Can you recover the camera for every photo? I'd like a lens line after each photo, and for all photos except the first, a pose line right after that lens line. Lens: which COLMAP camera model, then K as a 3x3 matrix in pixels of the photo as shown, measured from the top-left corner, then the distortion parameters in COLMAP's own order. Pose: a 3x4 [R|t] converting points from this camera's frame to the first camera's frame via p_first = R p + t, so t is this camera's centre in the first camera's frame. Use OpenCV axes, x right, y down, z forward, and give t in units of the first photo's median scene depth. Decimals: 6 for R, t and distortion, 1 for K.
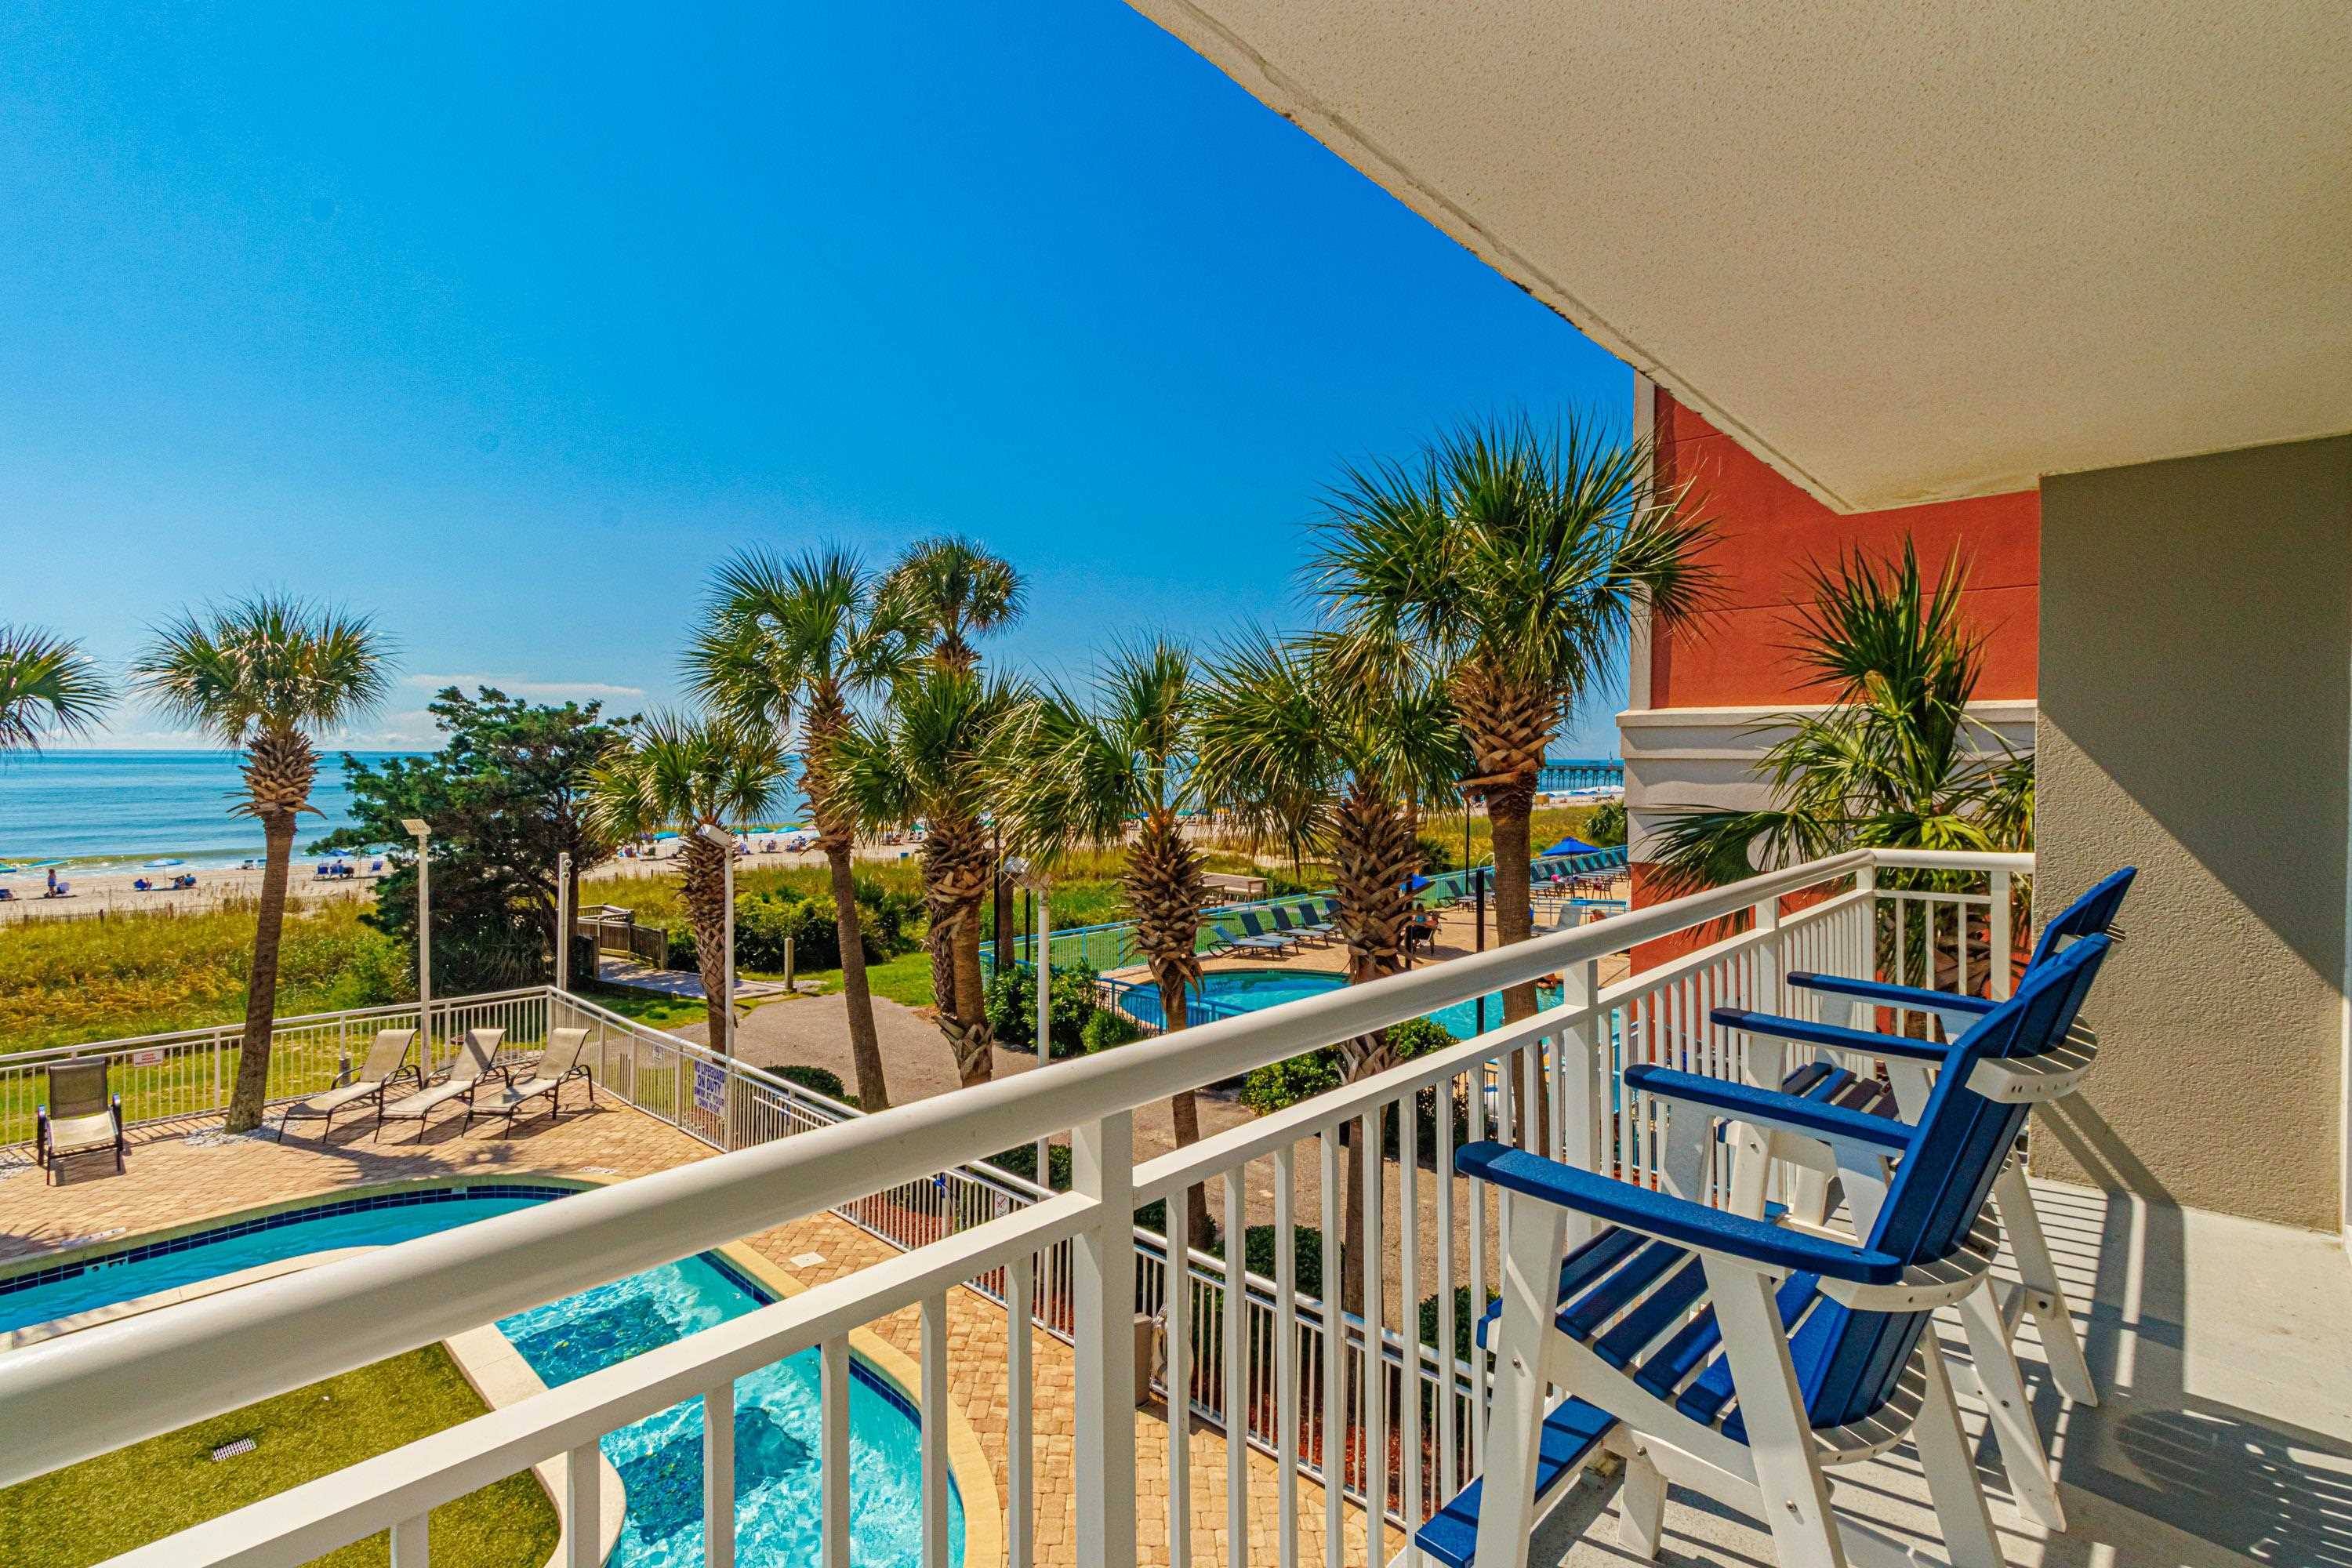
lens RADIAL K [[1085.7, 0, 1167.5], [0, 1085.7, 768.9], [0, 0, 1]] dist [0.001971, 0.000010]
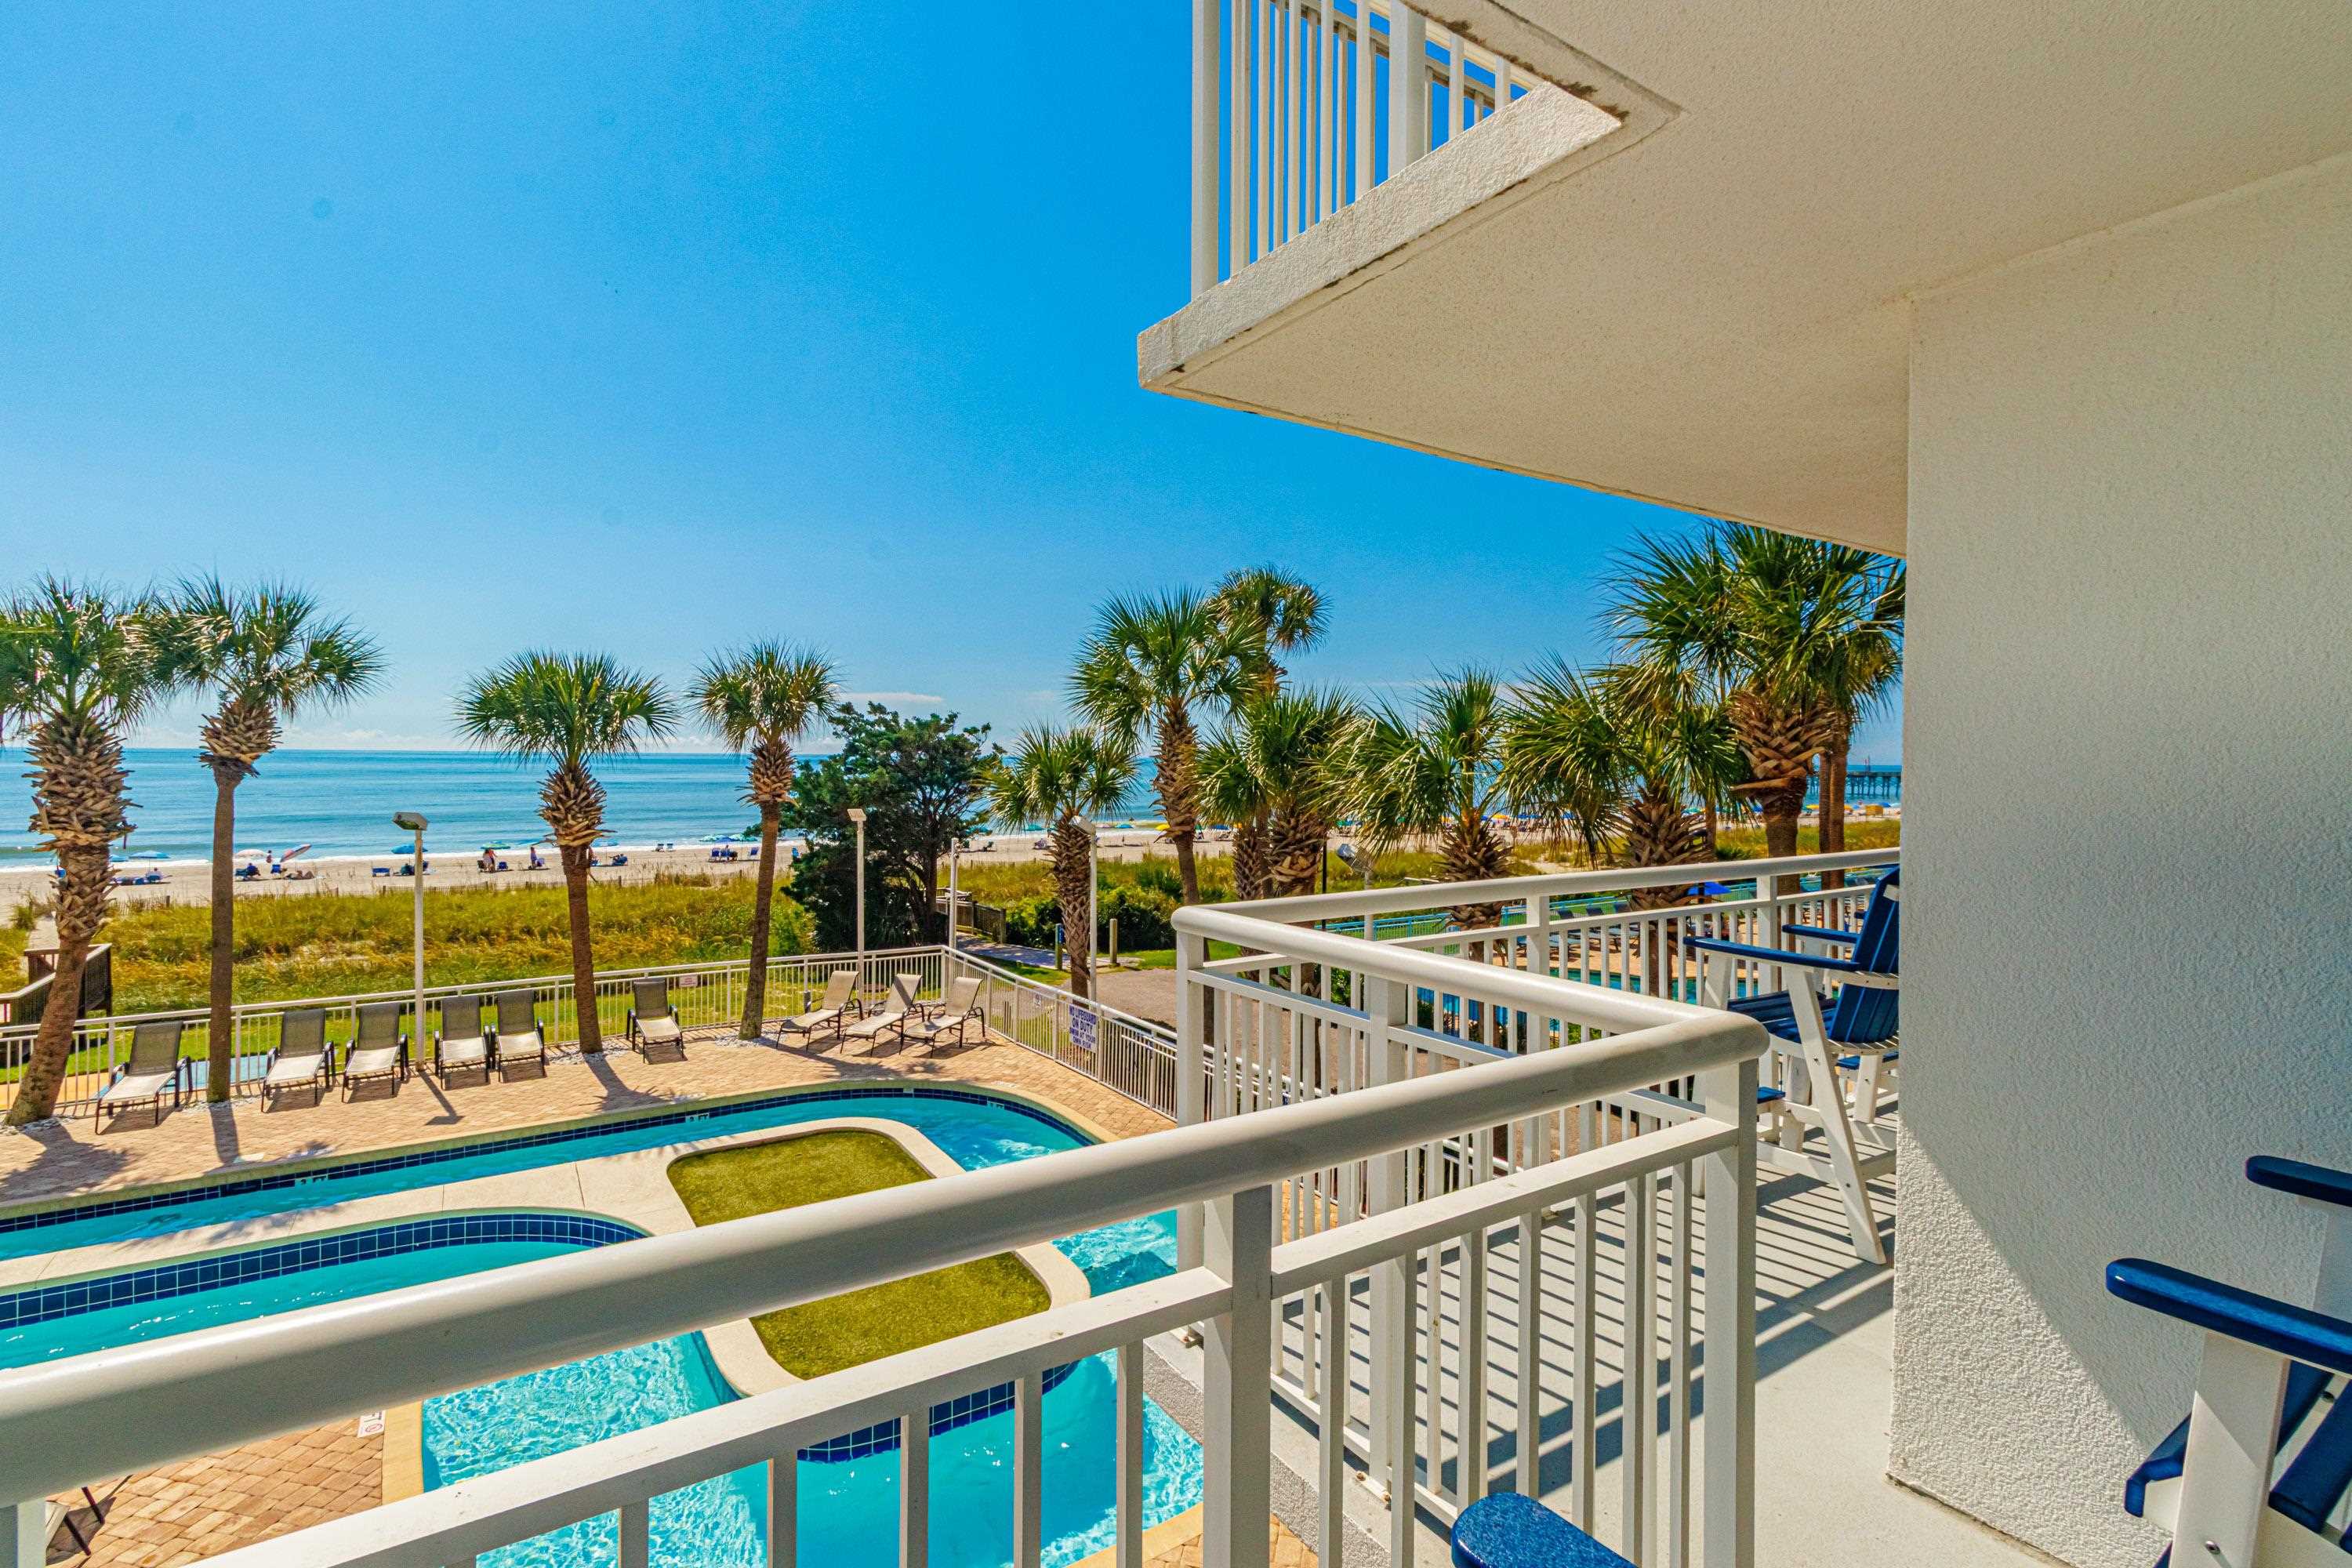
lens RADIAL K [[1082.8, 0, 1161.5], [0, 1082.8, 769.7], [0, 0, 1]] dist [0.001464, 0.000216]
pose [[0.968213, 0.005727, -0.250063, -0.025710], [-0.006372, 0.999978, -0.001770, 0.000130], [0.250047, 0.003307, 0.968228, -0.166157]]
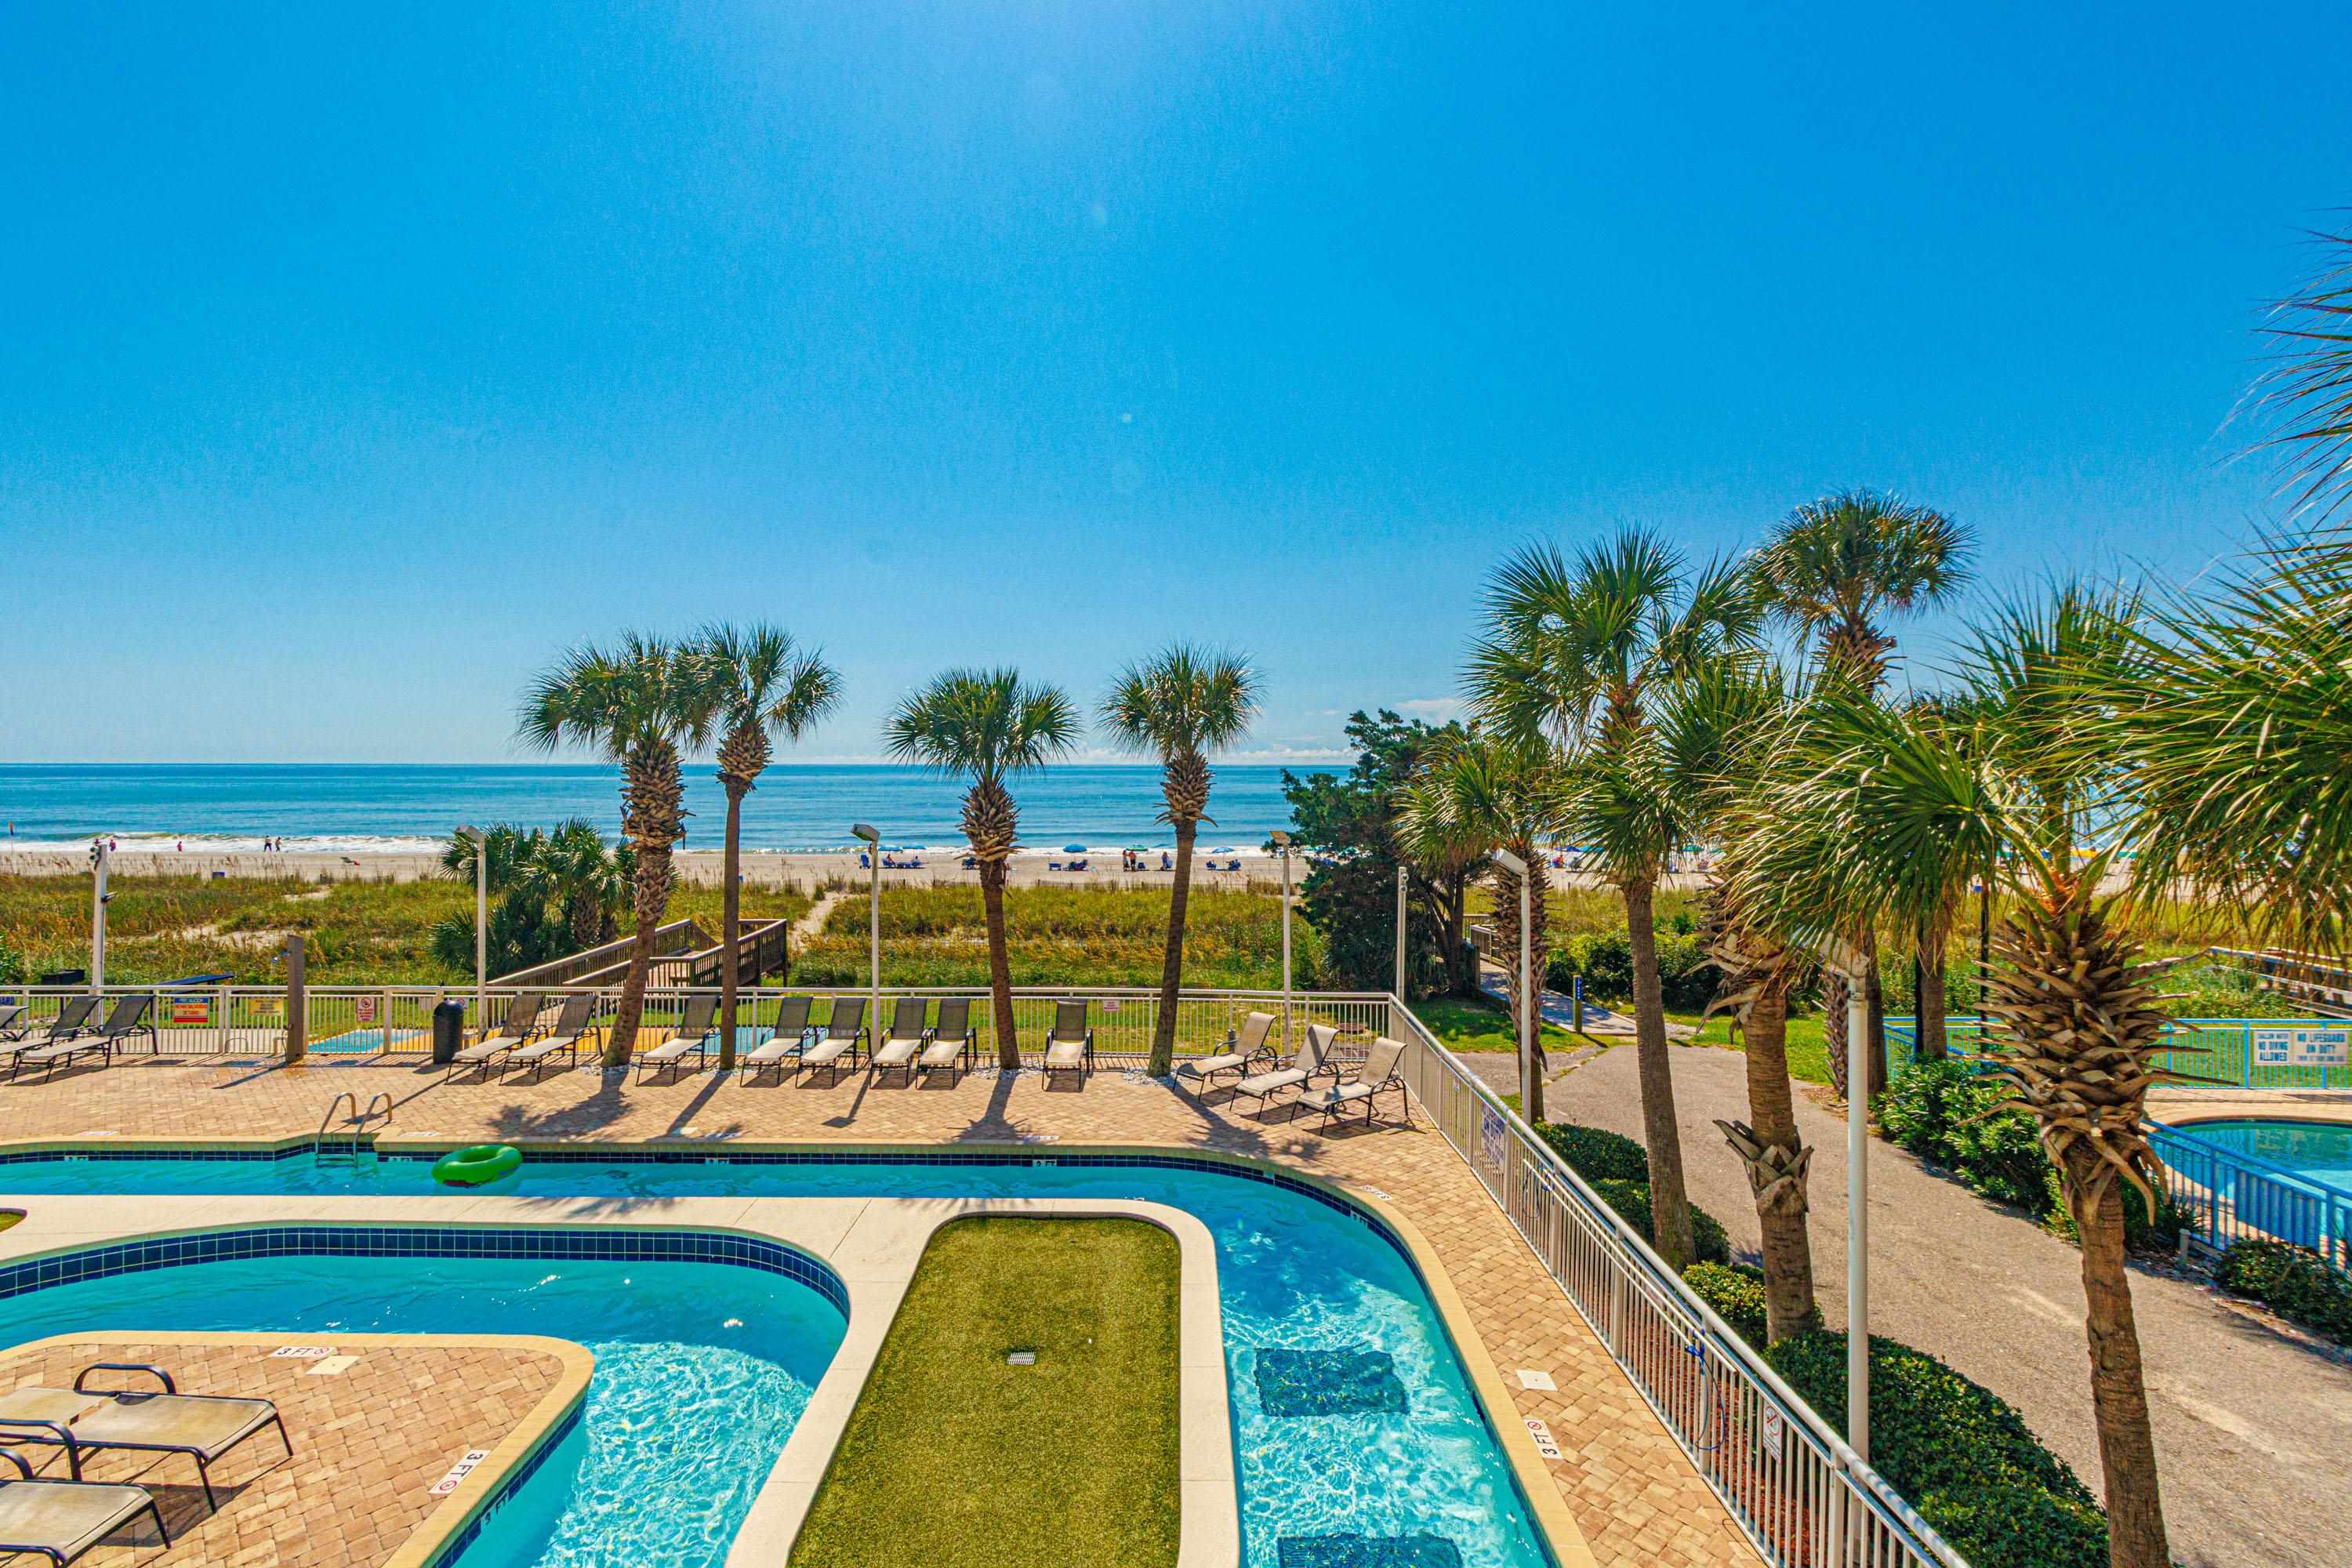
lens RADIAL K [[1087.3, 0, 1148.9], [0, 1087.3, 768.5], [0, 0, 1]] dist [-0.002738, -0.000343]
pose [[0.670711, -0.002946, -0.741713, 0.064947], [-0.005696, 0.999942, -0.009123, -0.007216], [0.741697, 0.010344, 0.670655, 0.153082]]
